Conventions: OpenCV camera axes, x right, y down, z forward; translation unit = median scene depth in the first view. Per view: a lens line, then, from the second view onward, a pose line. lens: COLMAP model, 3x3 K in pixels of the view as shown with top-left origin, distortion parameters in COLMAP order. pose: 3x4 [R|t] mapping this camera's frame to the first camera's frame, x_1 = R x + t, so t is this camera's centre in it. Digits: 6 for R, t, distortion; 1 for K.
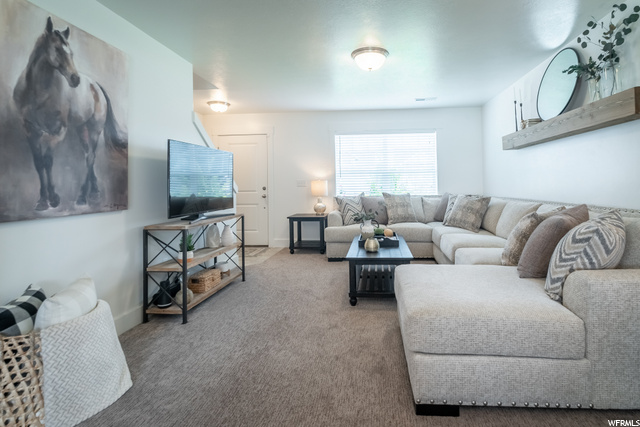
lens RADIAL K [[315.3, 0, 353.0], [0, 315.3, 180.6], [0, 0, 1]] dist [-0.000326, 0.000073]
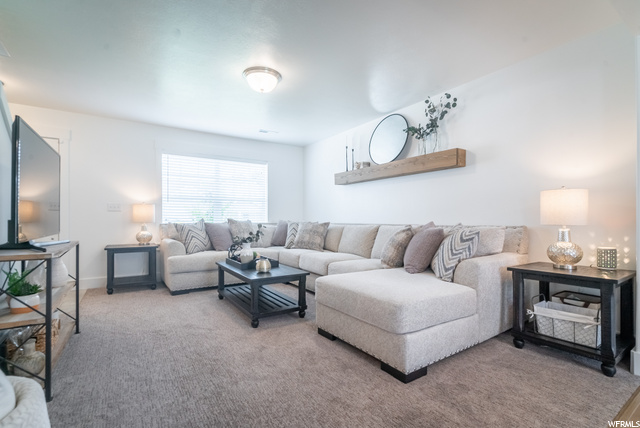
lens RADIAL K [[300.4, 0, 316.1], [0, 300.4, 218.8], [0, 0, 1]] dist [-0.000467, -0.000178]
pose [[0.798787, 0.015537, 0.601414, -0.462477], [-0.019910, 0.999802, 0.000615, 0.059608], [-0.601285, -0.012465, 0.798938, 0.161770]]
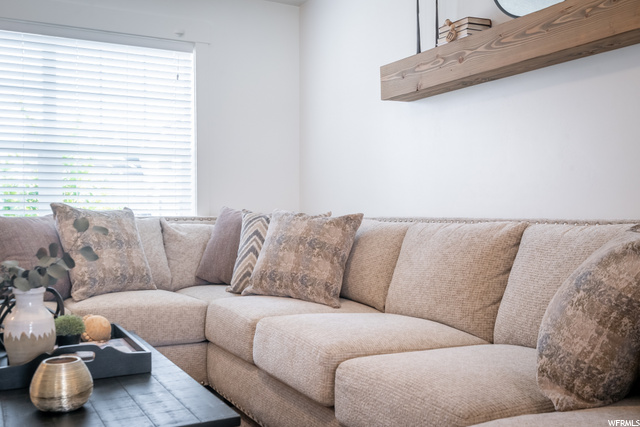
lens RADIAL K [[642.3, 0, 320.0], [0, 642.3, 213.5], [0, 0, 1]] dist [0.002334, -0.005922]
pose [[0.844027, 0.012130, 0.536163, -0.050799], [-0.019328, 0.999783, 0.007808, 0.070684], [-0.535952, -0.016953, 0.844079, 0.548403]]
